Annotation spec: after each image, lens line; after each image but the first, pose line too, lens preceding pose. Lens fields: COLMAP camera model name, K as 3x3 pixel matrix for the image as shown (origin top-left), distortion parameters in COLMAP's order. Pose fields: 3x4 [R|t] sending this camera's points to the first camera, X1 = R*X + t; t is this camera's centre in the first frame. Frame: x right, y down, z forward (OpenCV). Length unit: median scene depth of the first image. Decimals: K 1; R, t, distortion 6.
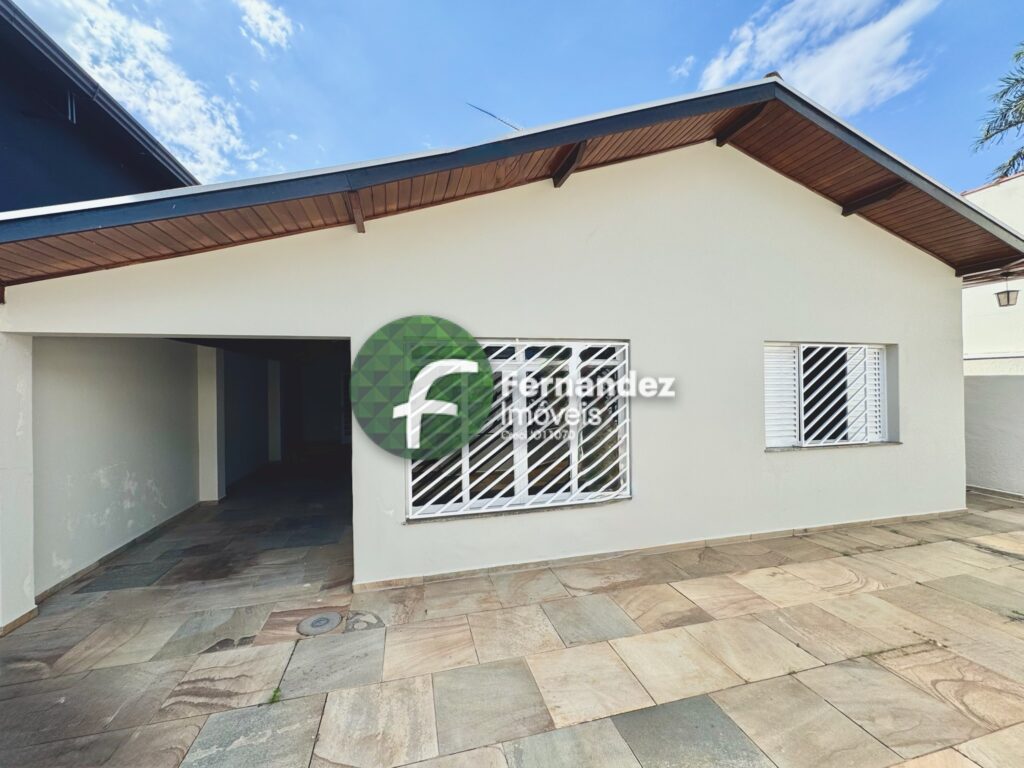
lens RADIAL K [[411.9, 0, 511.9], [0, 411.9, 383.6], [0, 0, 1]] dist [-0.003369, 0.001135]
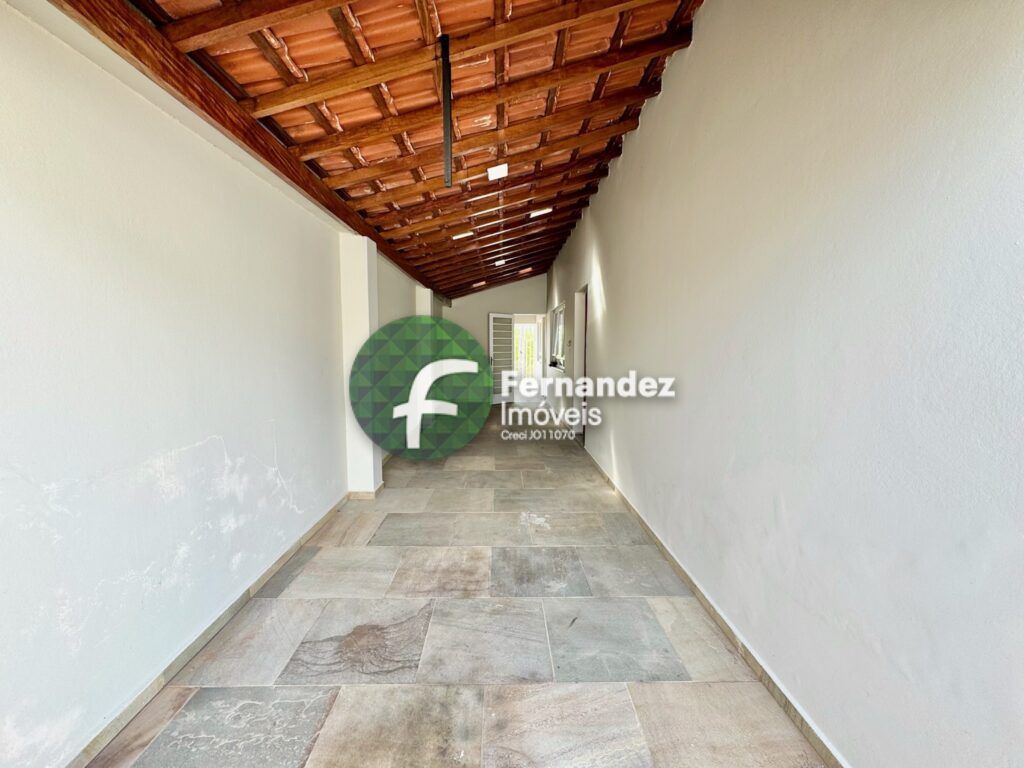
lens RADIAL K [[411.9, 0, 511.9], [0, 411.9, 383.8], [0, 0, 1]] dist [-0.003369, 0.001135]
pose [[0.973868, 0.037382, -0.224015, -0.517219], [-0.016153, 0.995264, 0.095859, 0.082568], [0.226538, -0.089735, 0.969860, 0.626825]]
